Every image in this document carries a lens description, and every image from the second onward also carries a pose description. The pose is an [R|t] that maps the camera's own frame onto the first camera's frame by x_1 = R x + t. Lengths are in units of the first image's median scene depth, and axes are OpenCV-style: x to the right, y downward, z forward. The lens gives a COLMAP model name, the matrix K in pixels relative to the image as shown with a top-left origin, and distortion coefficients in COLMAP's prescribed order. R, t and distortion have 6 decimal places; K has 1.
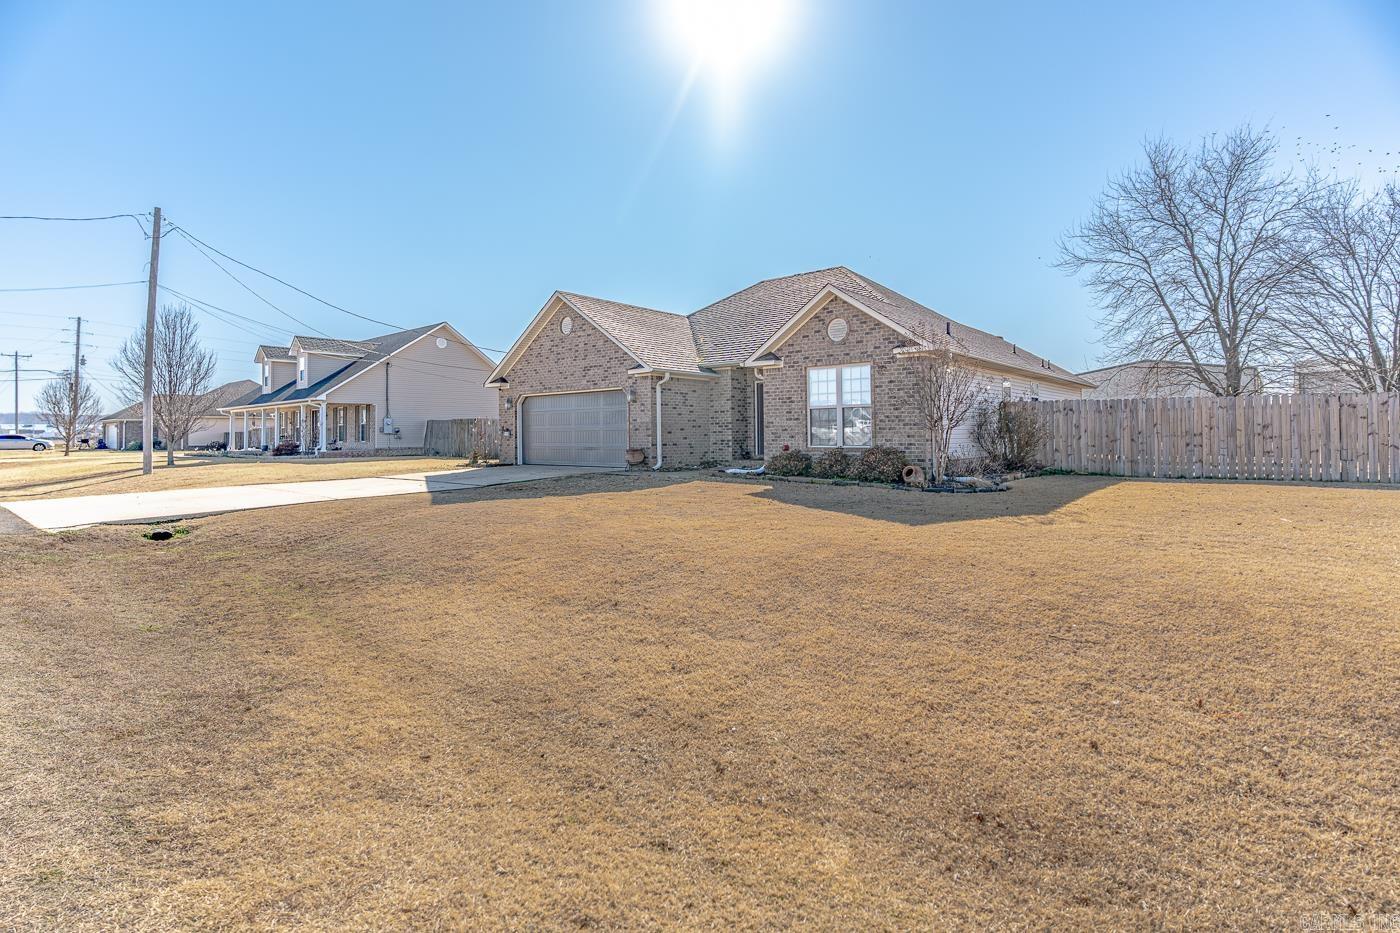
lens RADIAL K [[678.4, 0, 718.7], [0, 678.4, 417.6], [0, 0, 1]] dist [0.005337, 0.002411]
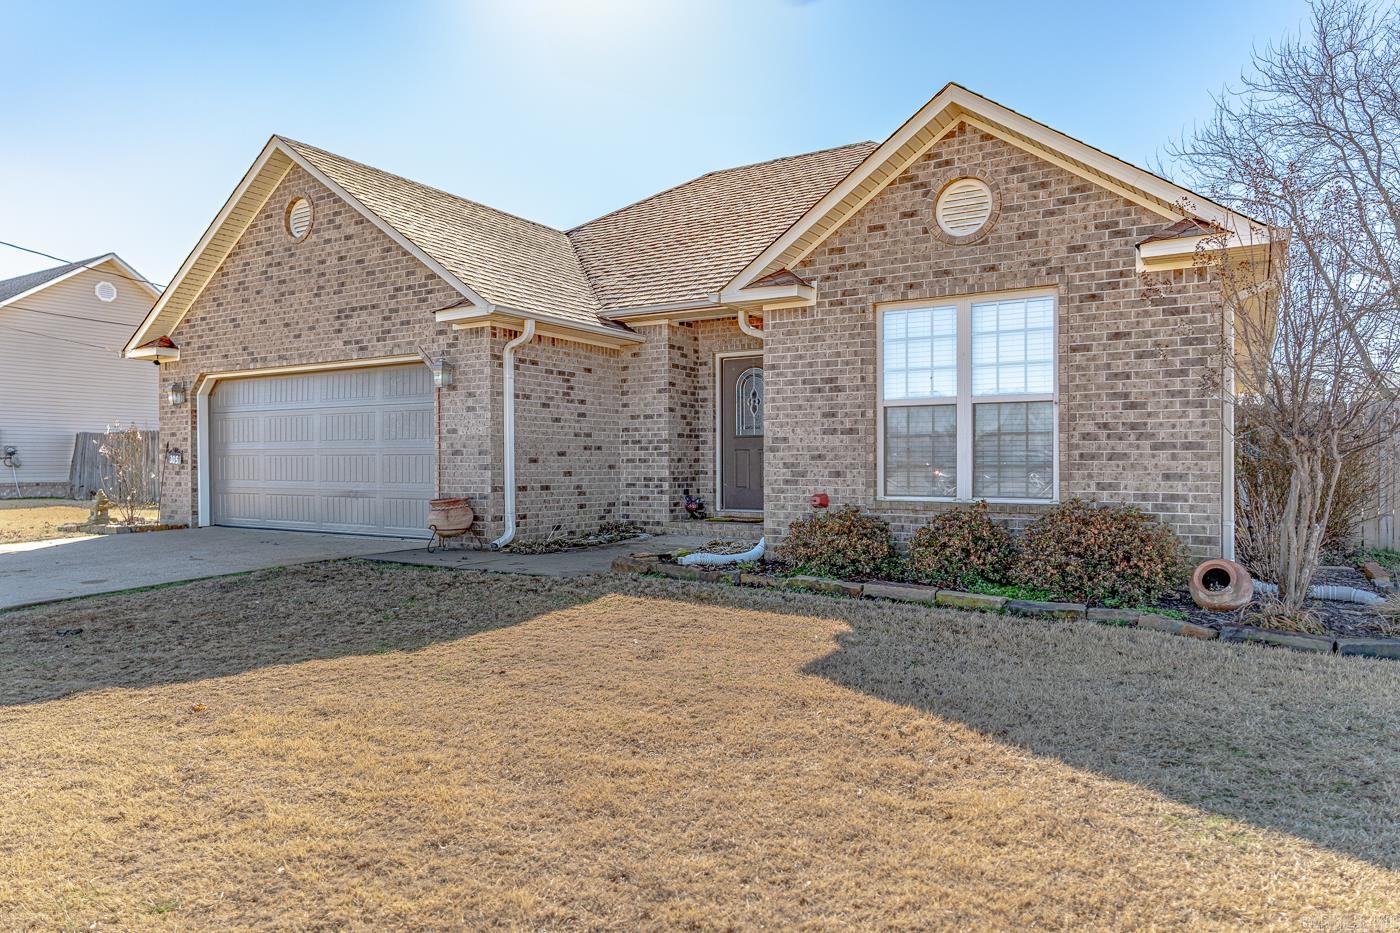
lens RADIAL K [[931.8, 0, 693.2], [0, 931.8, 470.9], [0, 0, 1]] dist [0.004359, 0.004105]
pose [[0.994090, 0.009036, 0.108182, -0.035985], [-0.012568, 0.999408, 0.032011, 0.008357], [-0.107829, -0.033181, 0.993616, 0.400717]]
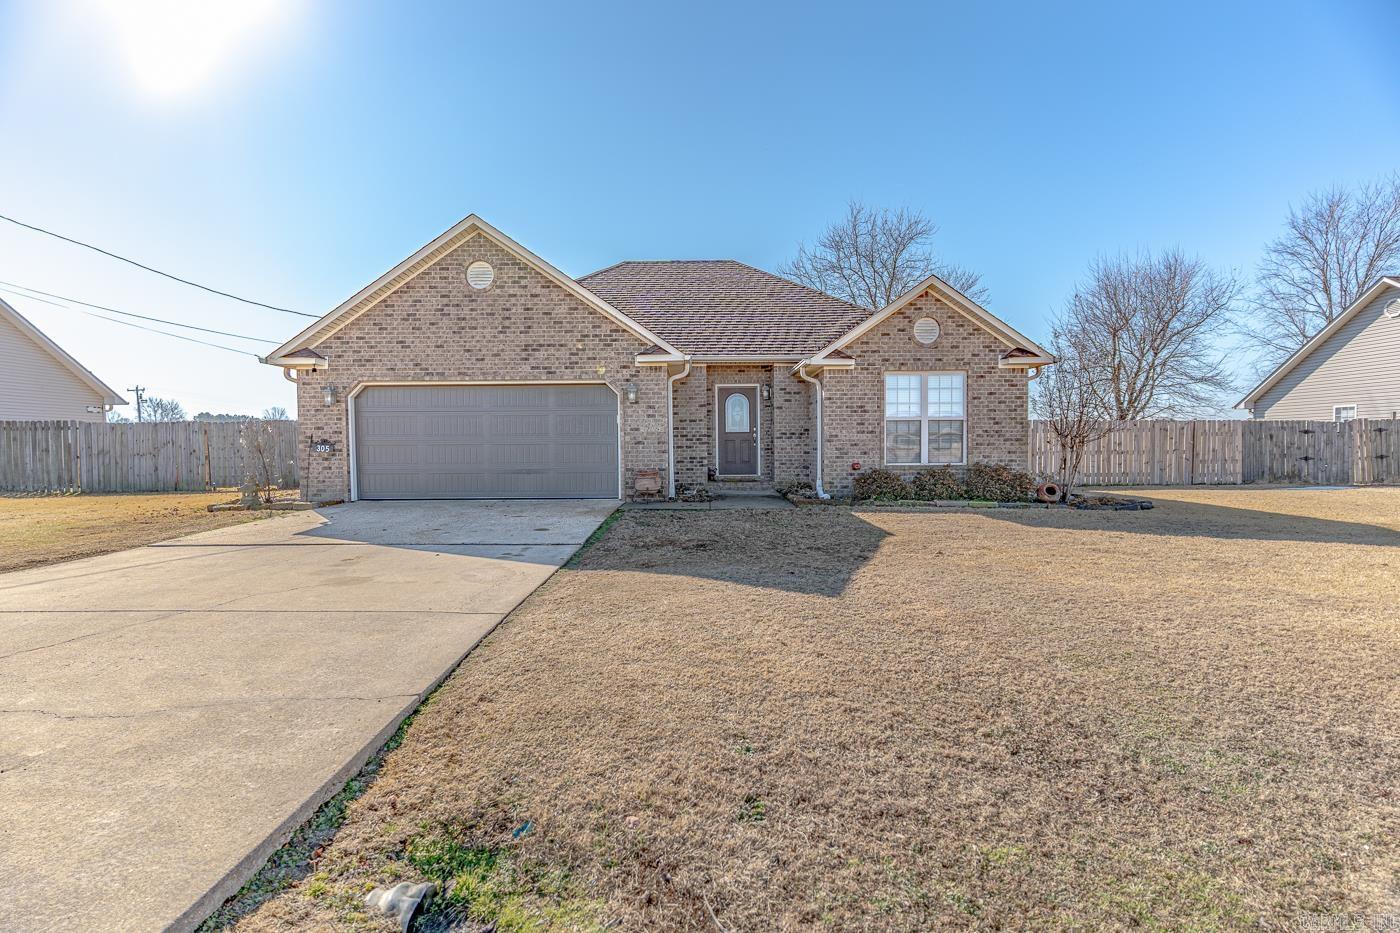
lens RADIAL K [[678.4, 0, 711.3], [0, 678.4, 470.9], [0, 0, 1]] dist [0.005337, 0.002411]
pose [[0.774739, -0.018404, 0.632013, -0.512888], [-0.016774, 0.998626, 0.049641, 0.010521], [-0.632059, -0.049060, 0.773366, 0.420875]]
